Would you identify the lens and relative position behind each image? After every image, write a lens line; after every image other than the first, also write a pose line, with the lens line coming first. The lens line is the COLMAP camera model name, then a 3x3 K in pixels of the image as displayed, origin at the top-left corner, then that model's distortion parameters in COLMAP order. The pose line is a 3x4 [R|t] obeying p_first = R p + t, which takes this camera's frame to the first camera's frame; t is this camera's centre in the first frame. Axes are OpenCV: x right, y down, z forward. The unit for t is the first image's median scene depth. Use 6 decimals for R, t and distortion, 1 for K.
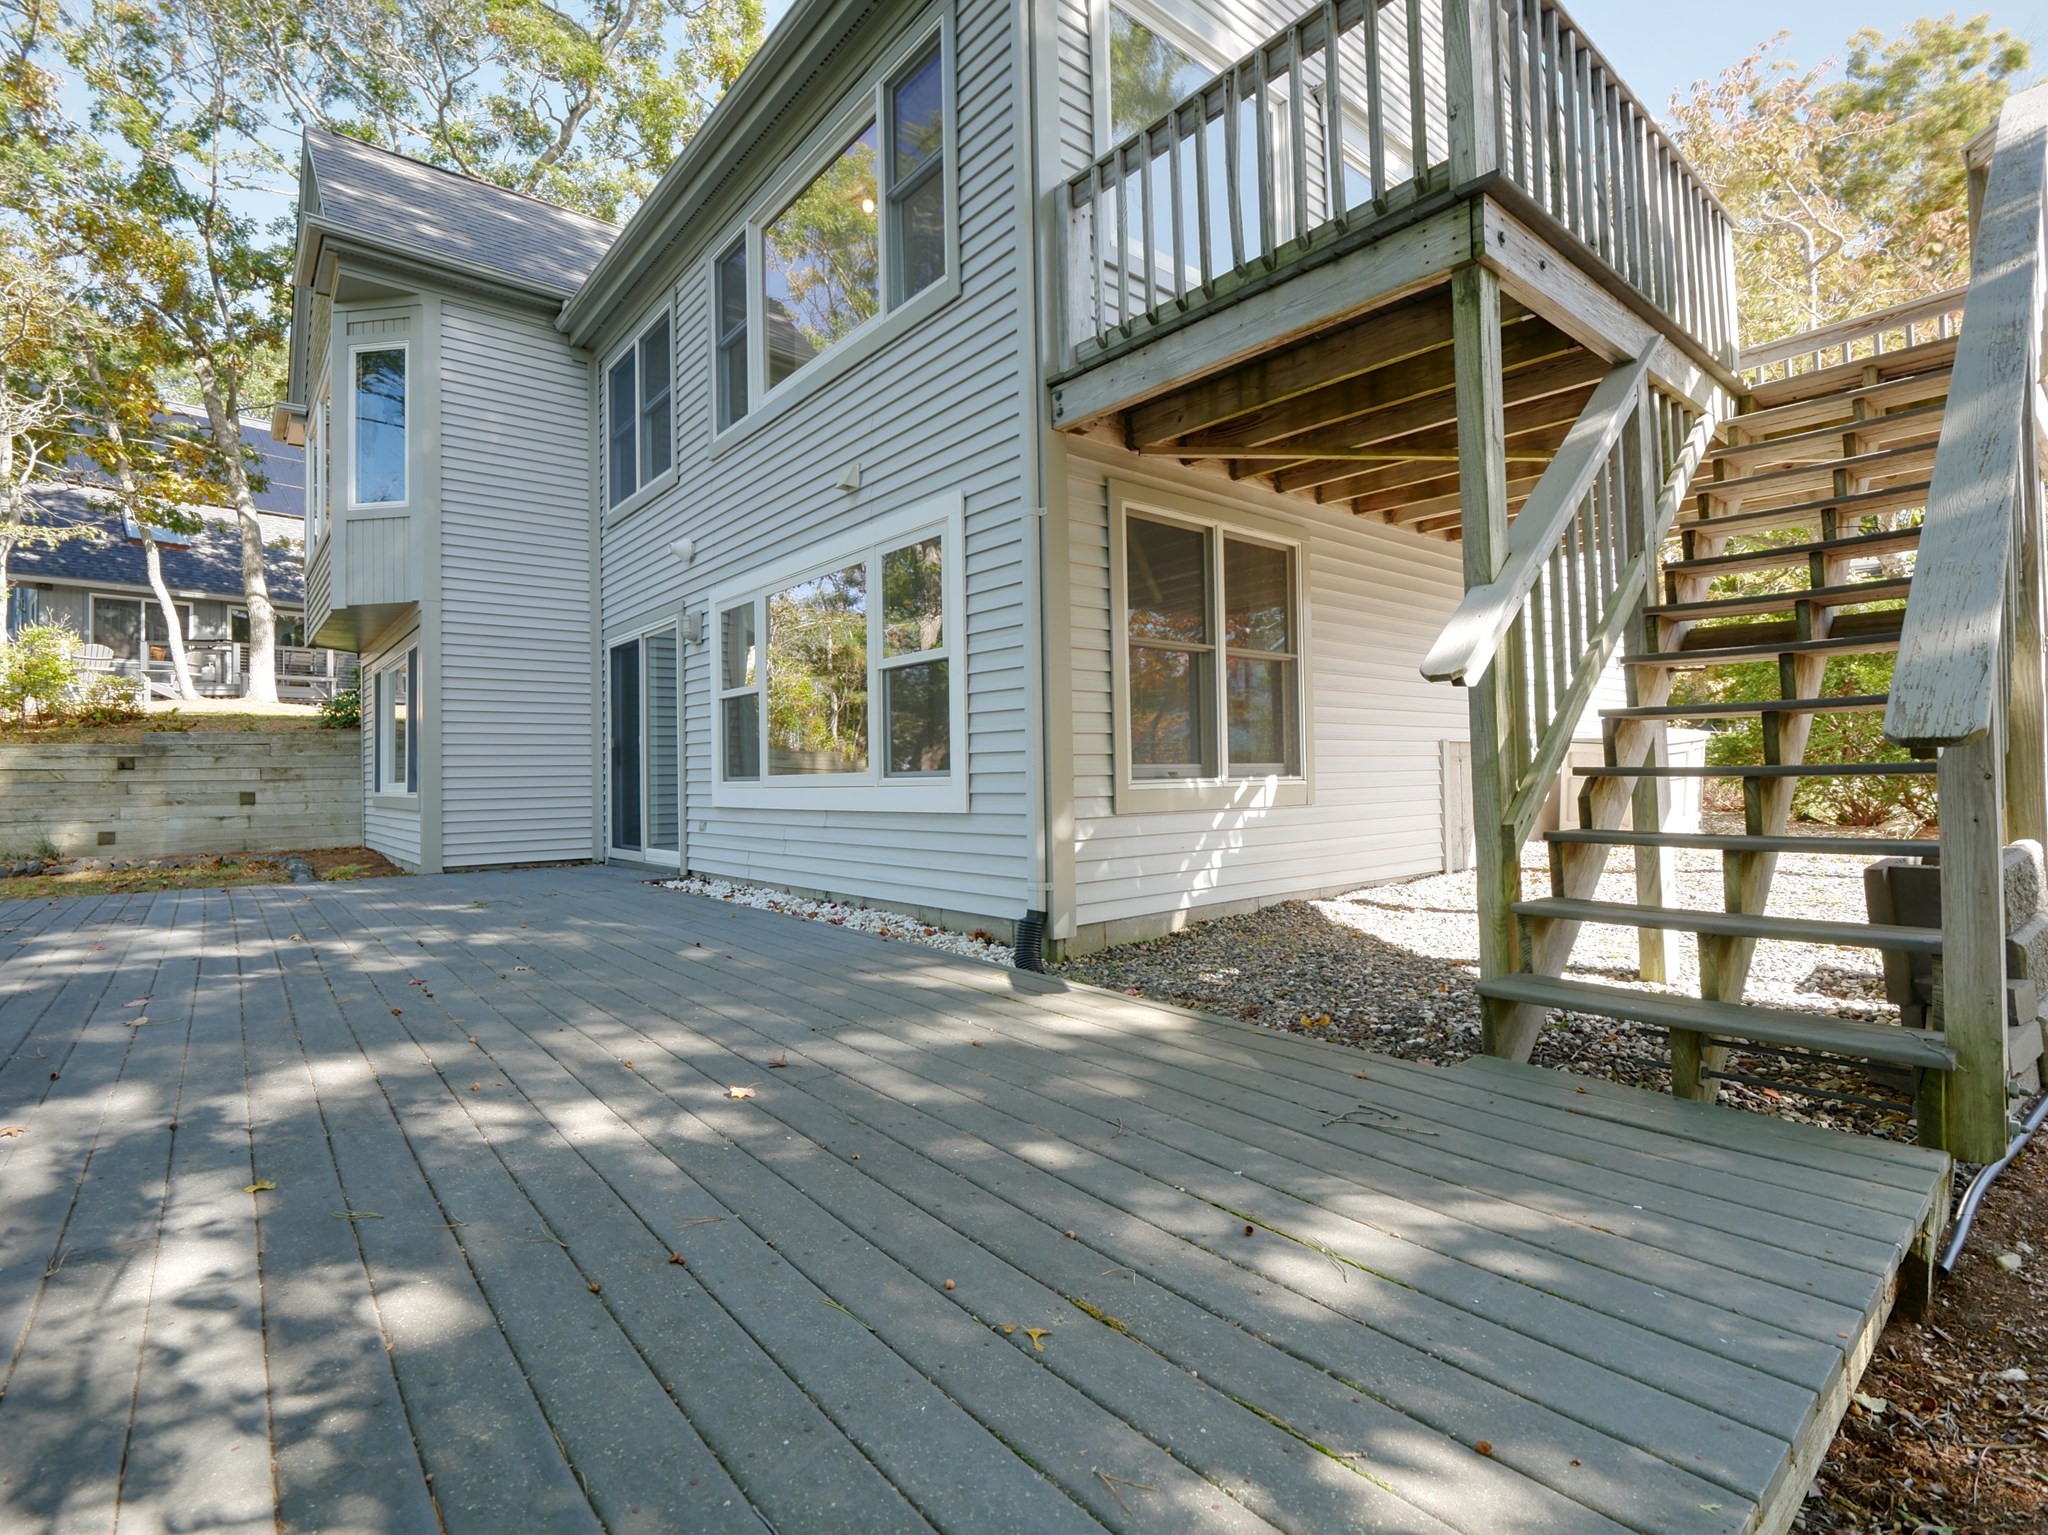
lens RADIAL K [[975.0, 0, 1024.6], [0, 975.0, 763.2], [0, 0, 1]] dist [-0.016737, -0.001115]
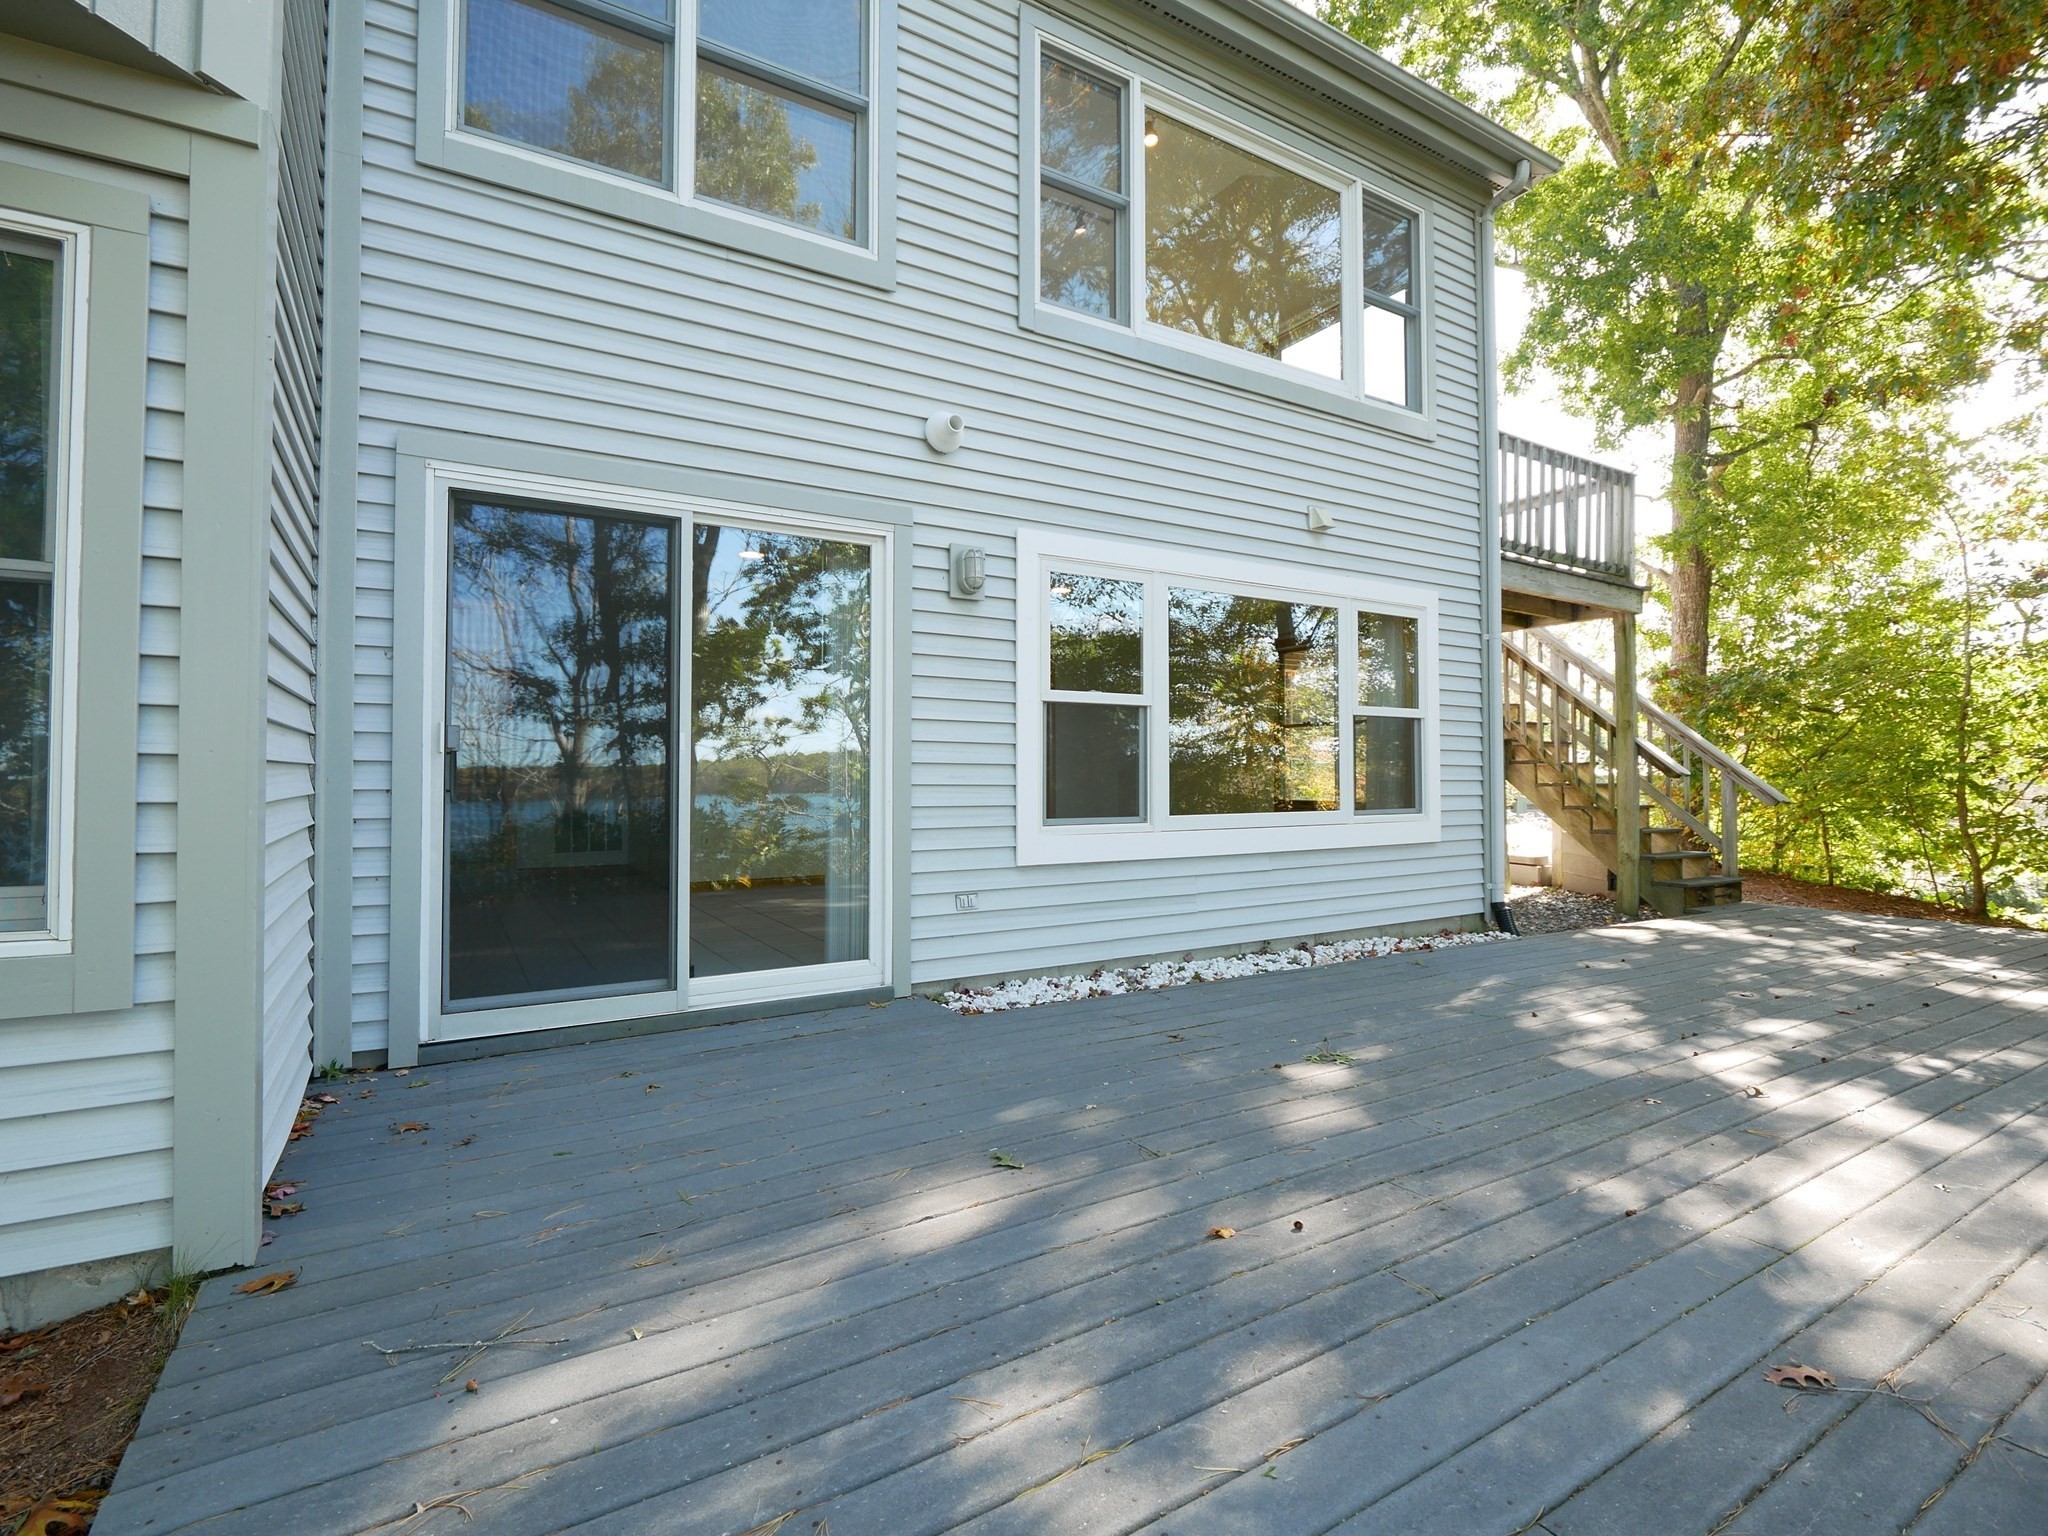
lens RADIAL K [[975.0, 0, 1024.6], [0, 975.0, 763.7], [0, 0, 1]] dist [-0.016737, -0.001115]
pose [[0.145353, 0.038036, 0.988648, -1.065884], [-0.020374, 0.999164, -0.035445, 0.000619], [-0.989170, -0.014990, 0.146007, 1.003456]]
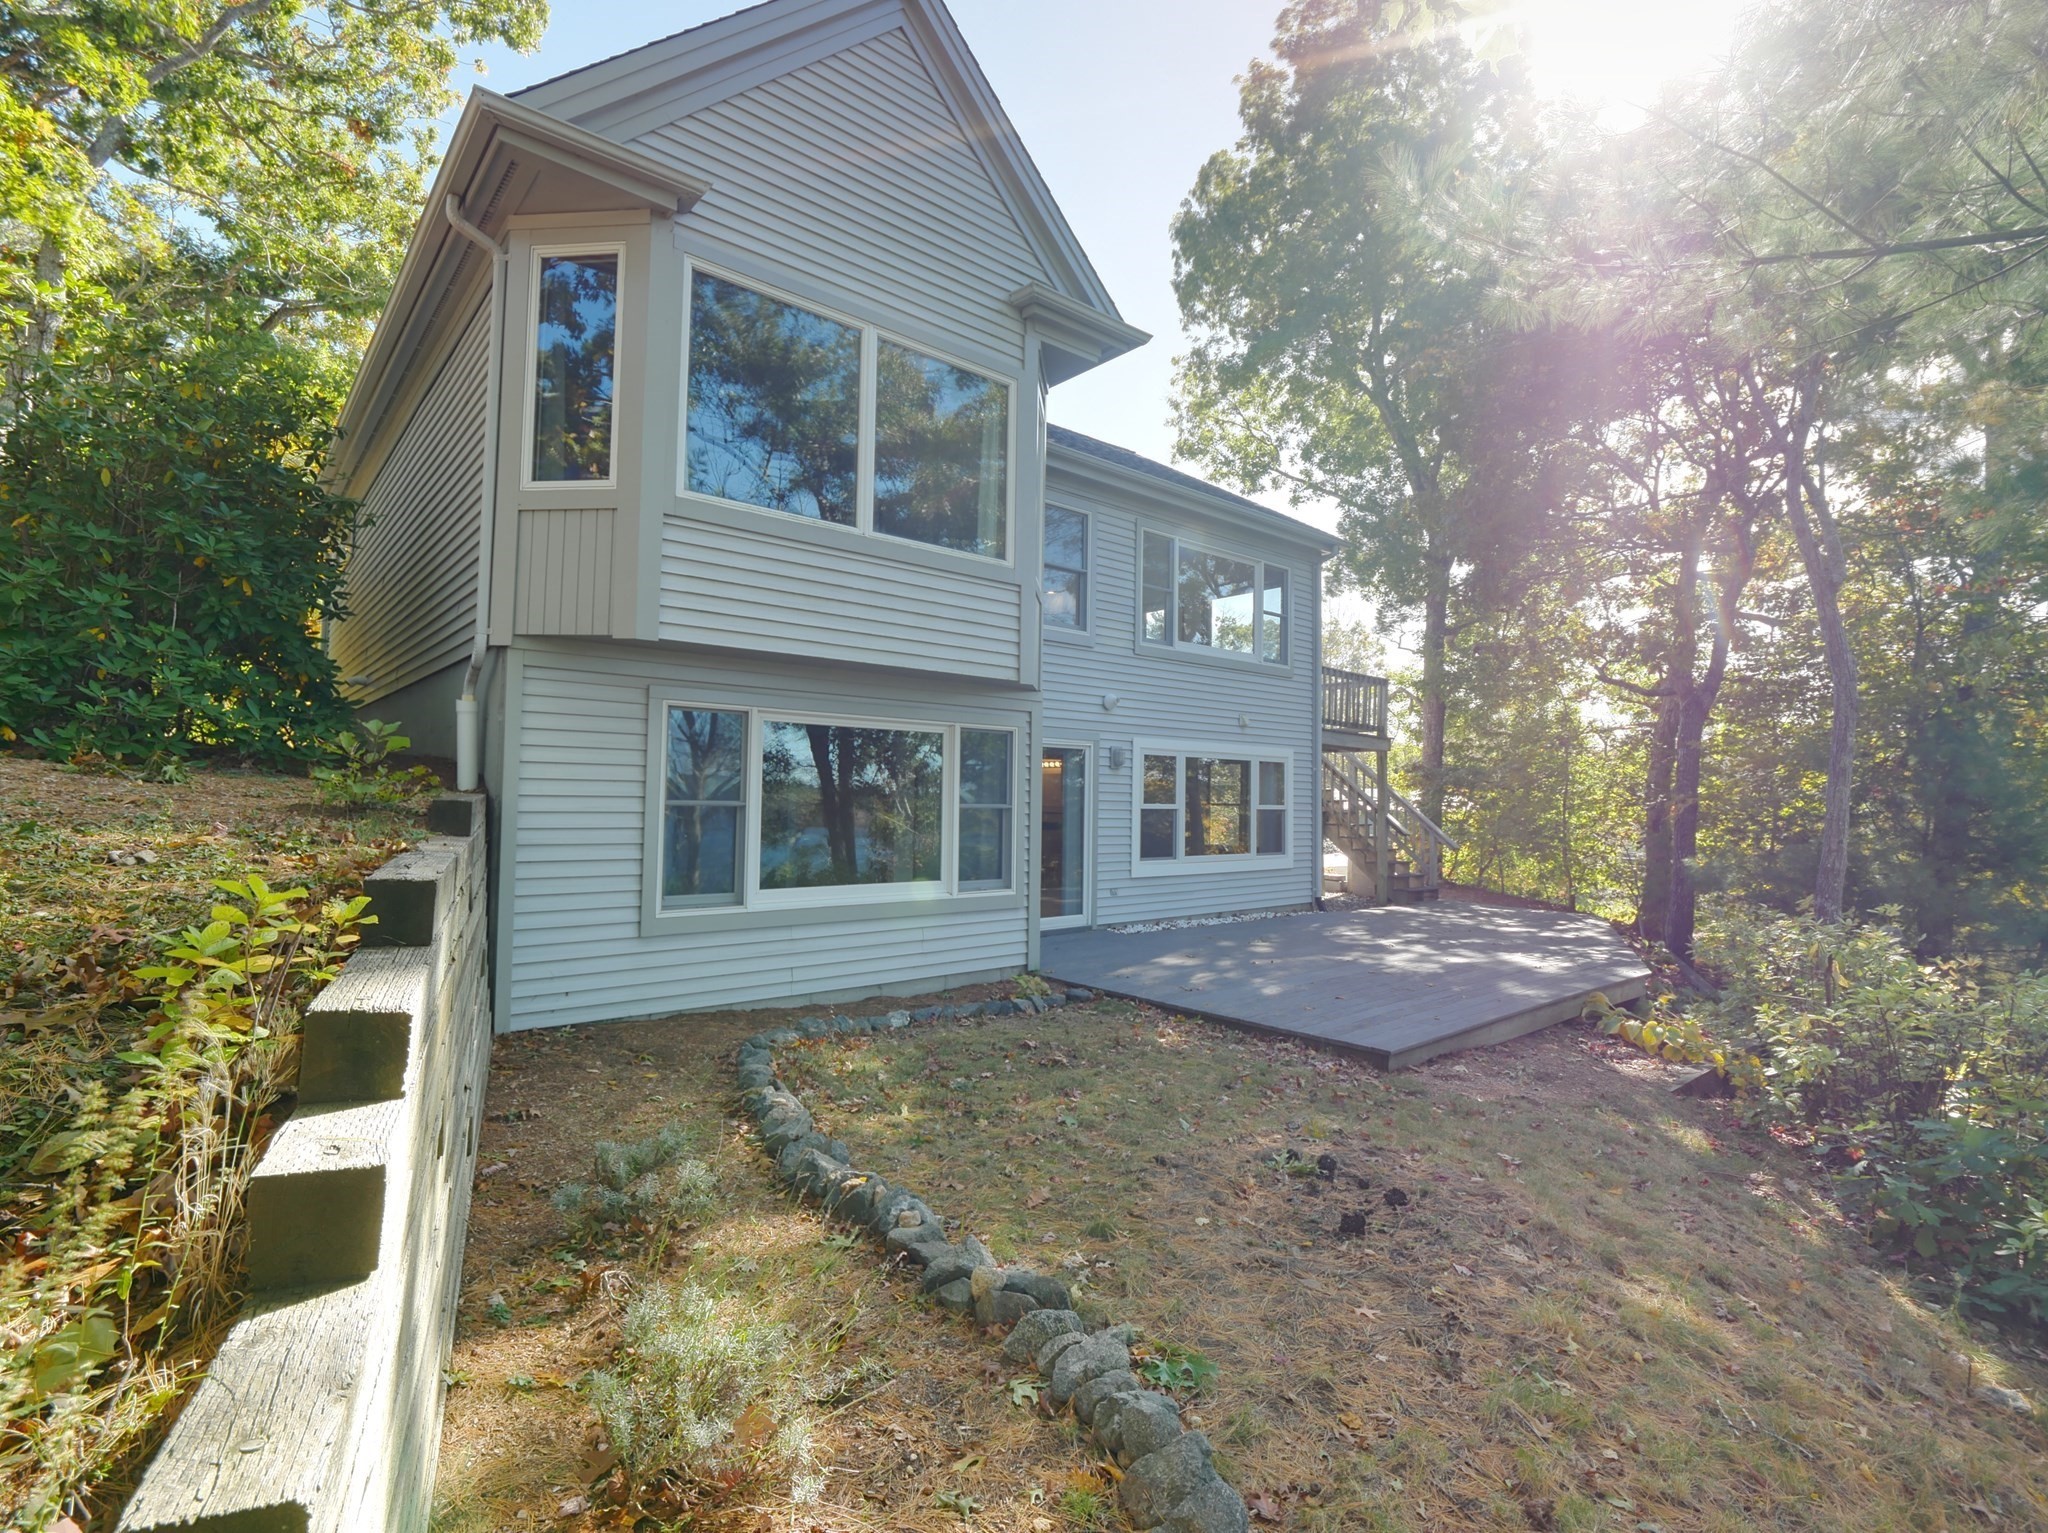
lens RADIAL K [[975.0, 0, 1024.6], [0, 975.0, 762.2], [0, 0, 1]] dist [-0.016737, -0.001115]
pose [[-0.012618, 0.060700, 0.998076, -2.122782], [-0.033253, 0.997578, -0.061090, -0.043290], [-0.999367, -0.033960, -0.010569, 1.335536]]
